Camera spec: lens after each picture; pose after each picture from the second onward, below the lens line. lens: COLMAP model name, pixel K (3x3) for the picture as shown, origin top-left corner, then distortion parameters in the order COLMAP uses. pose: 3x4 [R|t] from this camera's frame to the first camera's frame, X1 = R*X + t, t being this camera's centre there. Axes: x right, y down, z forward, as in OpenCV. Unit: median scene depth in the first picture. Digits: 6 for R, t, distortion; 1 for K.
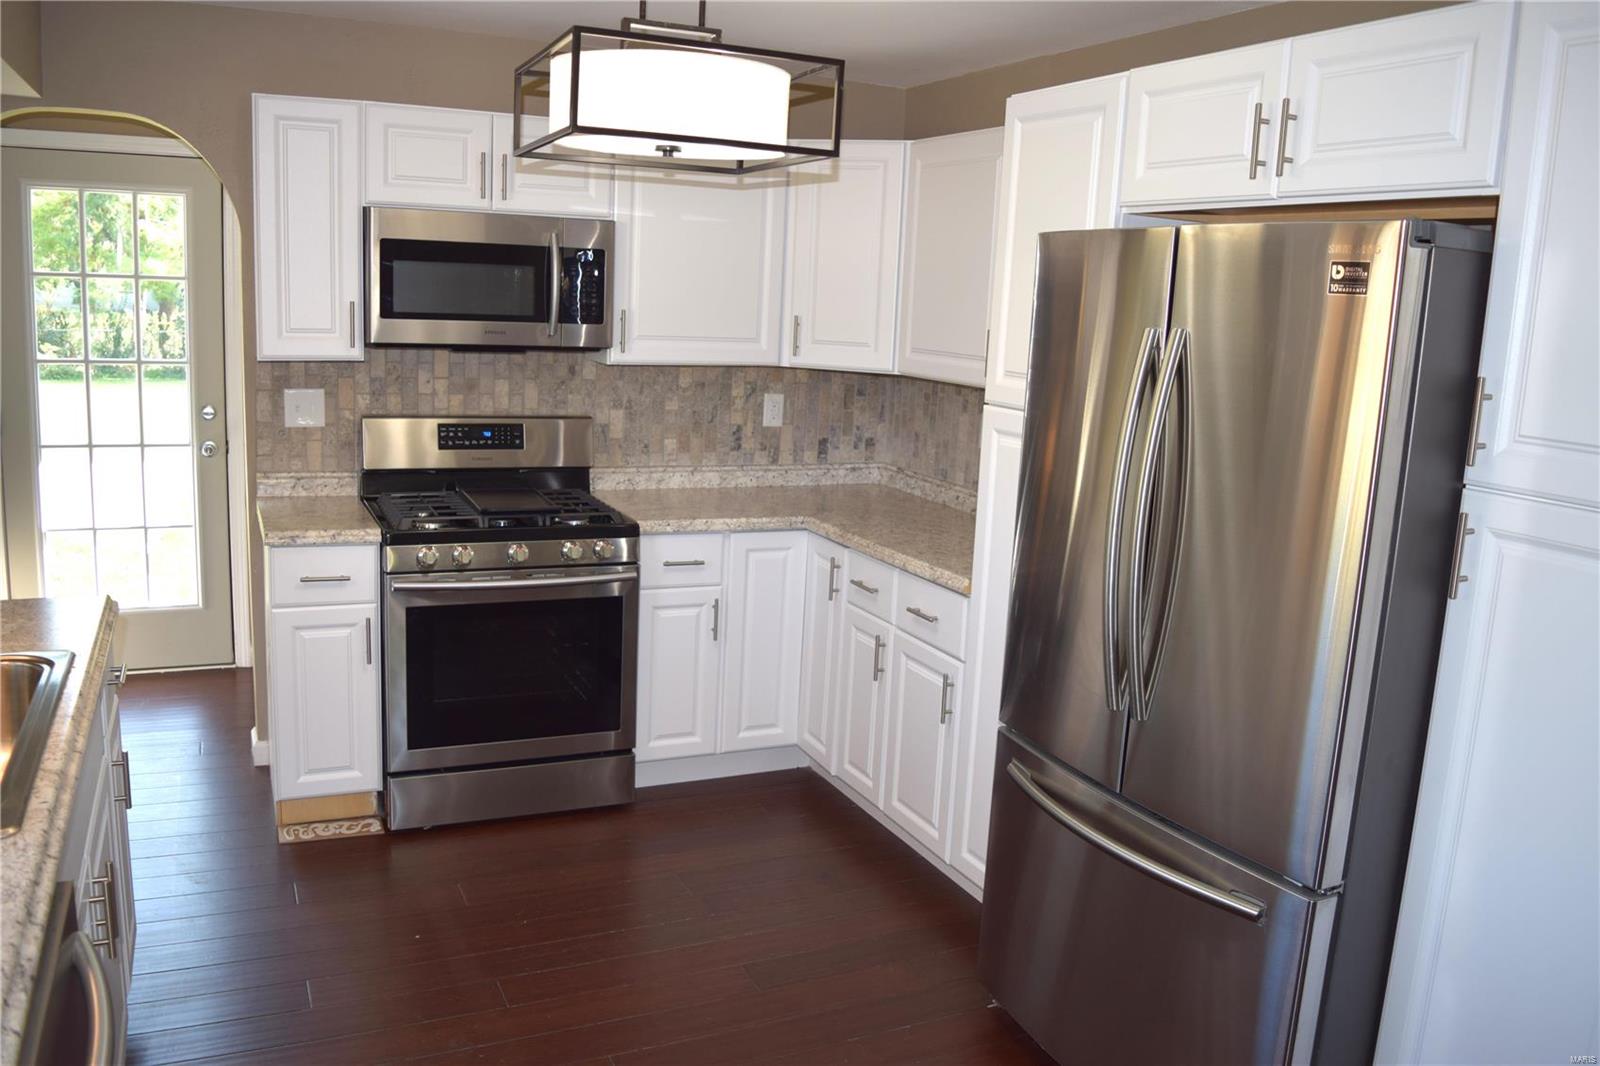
lens RADIAL K [[1267.7, 0, 799.9], [0, 1267.7, 529.7], [0, 0, 1]] dist [-0.092905, 0.016346]
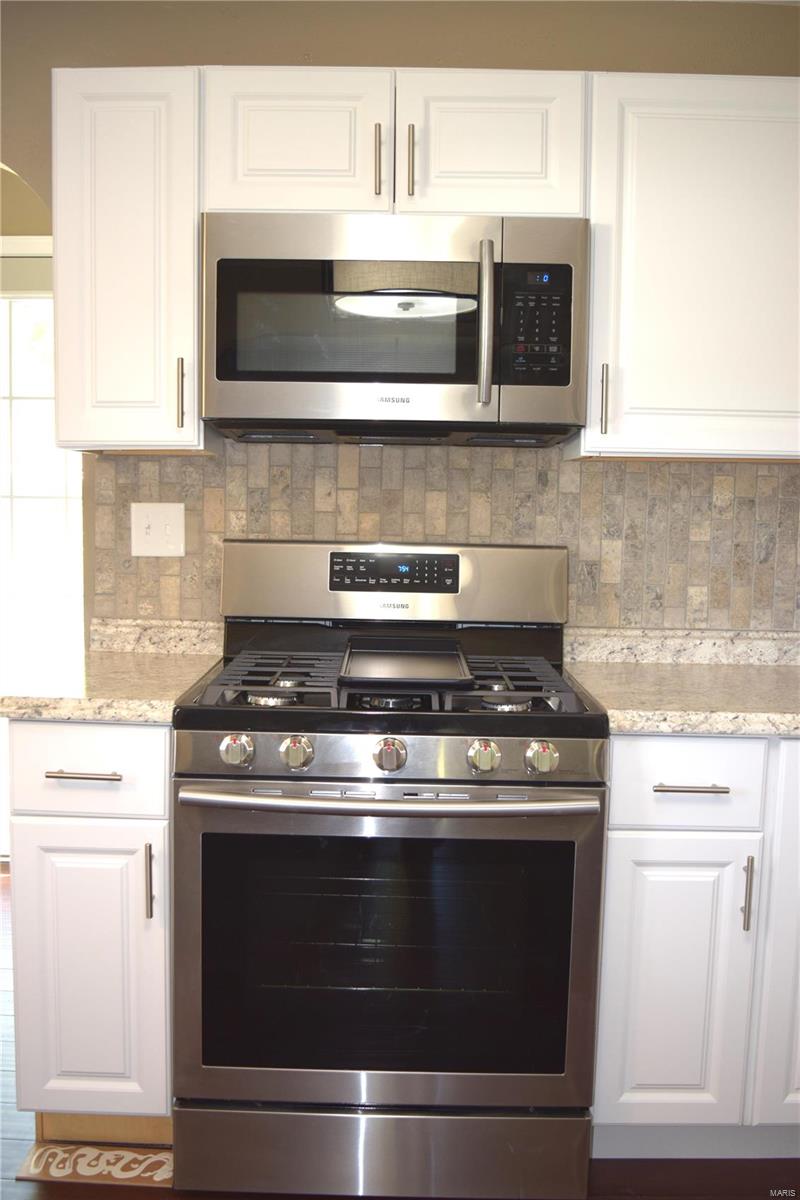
lens RADIAL K [[1109.0, 0, 399.8], [0, 1109.0, 606.1], [0, 0, 1]] dist [-0.071166, 0.000000]
pose [[0.905024, 0.008264, -0.425279, -0.000935], [-0.051967, 0.994470, -0.091266, -0.003120], [0.422173, 0.104699, 0.900449, 0.497206]]
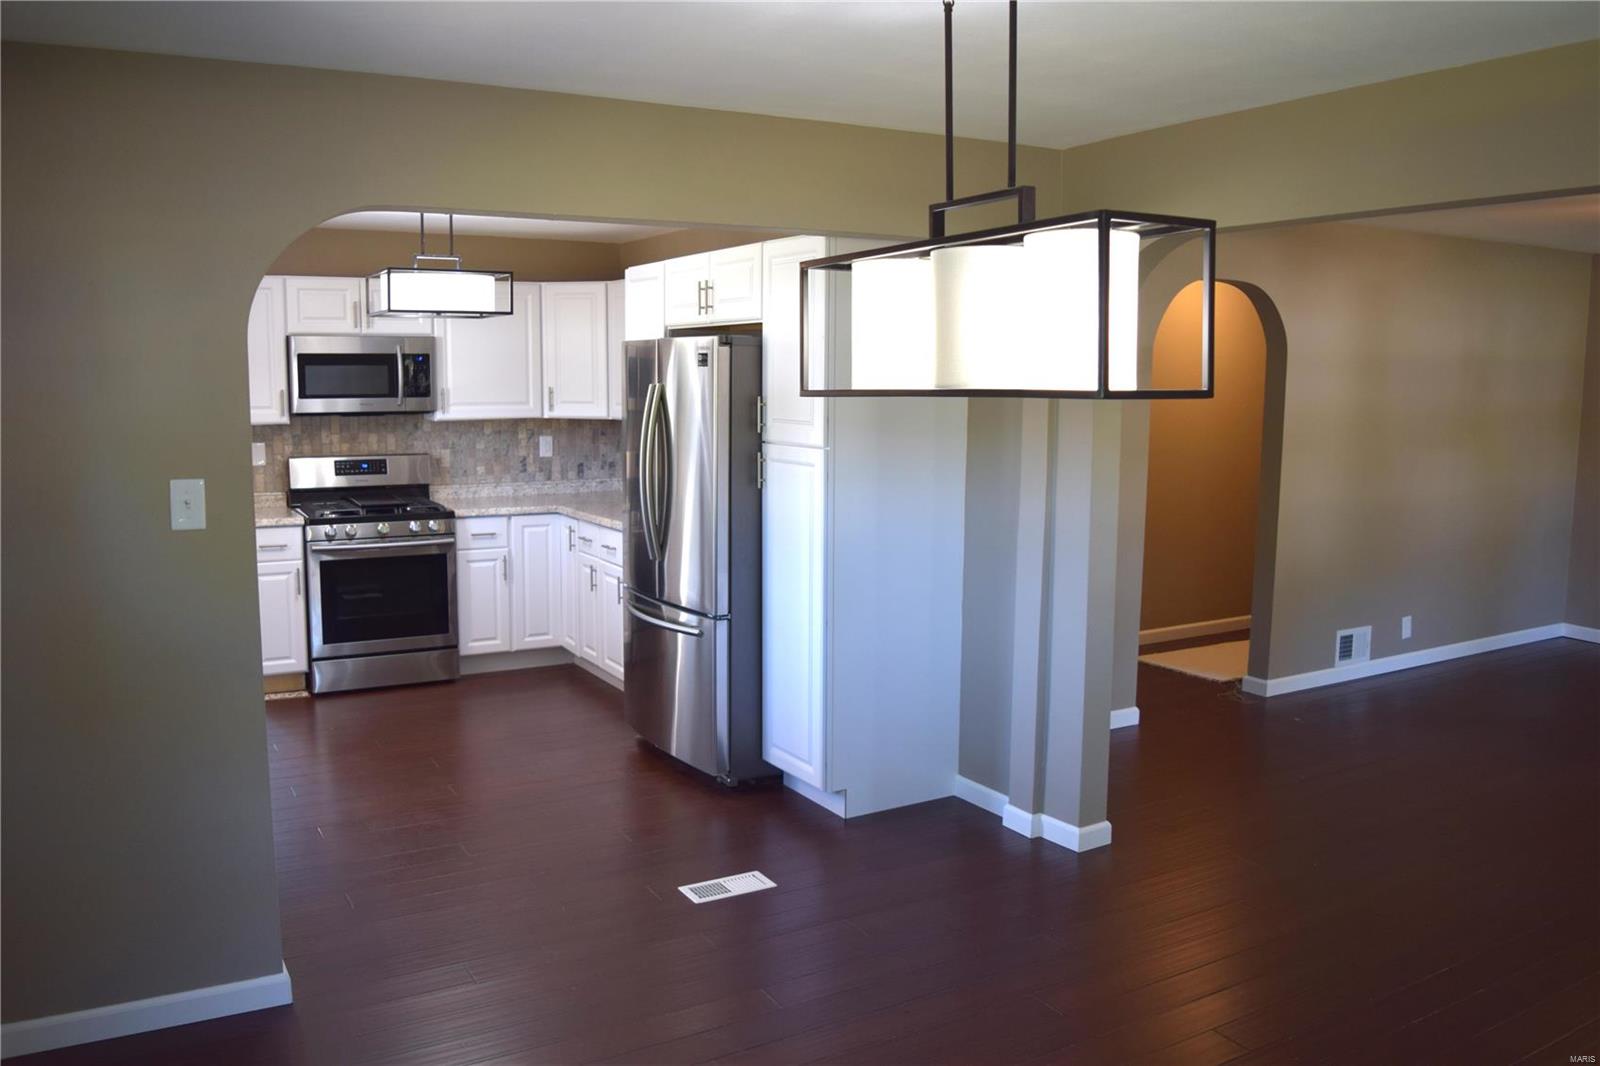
lens RADIAL K [[1267.7, 0, 797.5], [0, 1267.7, 530.7], [0, 0, 1]] dist [-0.092905, 0.016346]
pose [[0.996066, -0.050963, 0.072491, 0.207045], [0.054799, 0.997145, -0.051948, 0.133257], [-0.069636, 0.055716, 0.996015, -0.719275]]
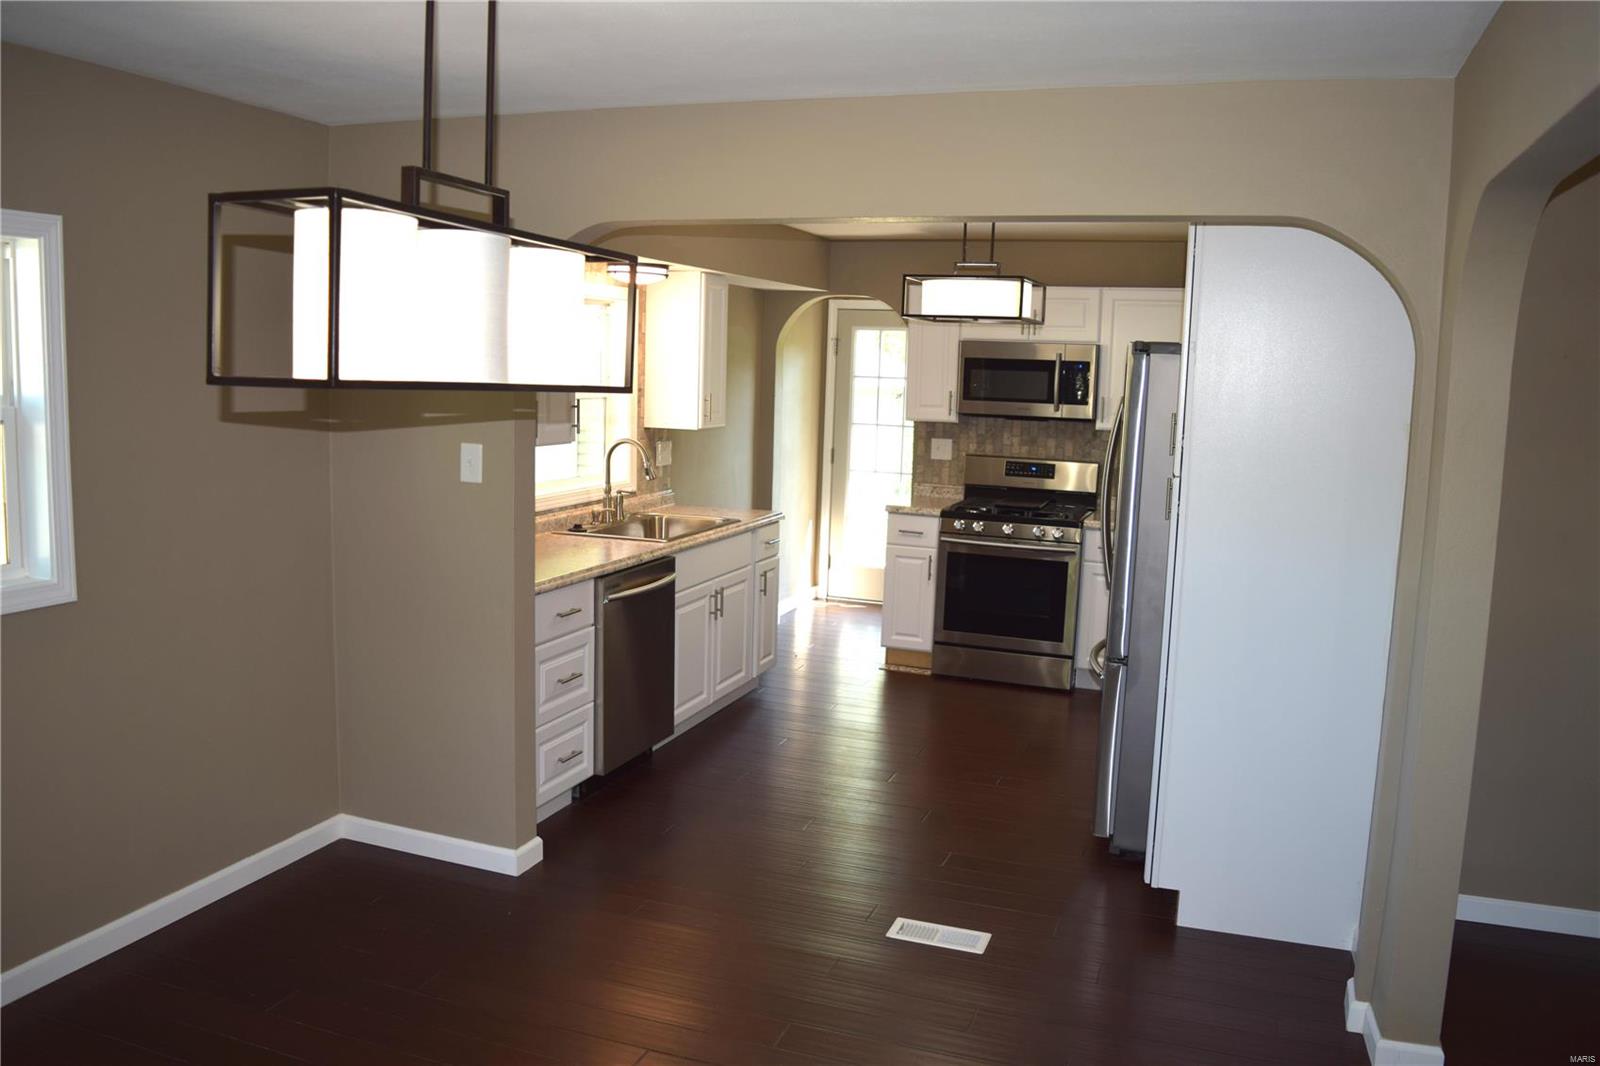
lens RADIAL K [[1267.7, 0, 793.0], [0, 1267.7, 530.5], [0, 0, 1]] dist [-0.092905, 0.016346]
pose [[0.700545, 0.069572, -0.710209, 0.784951], [-0.129679, 0.991077, -0.030829, 0.107377], [0.701727, 0.113696, 0.703315, -0.449446]]
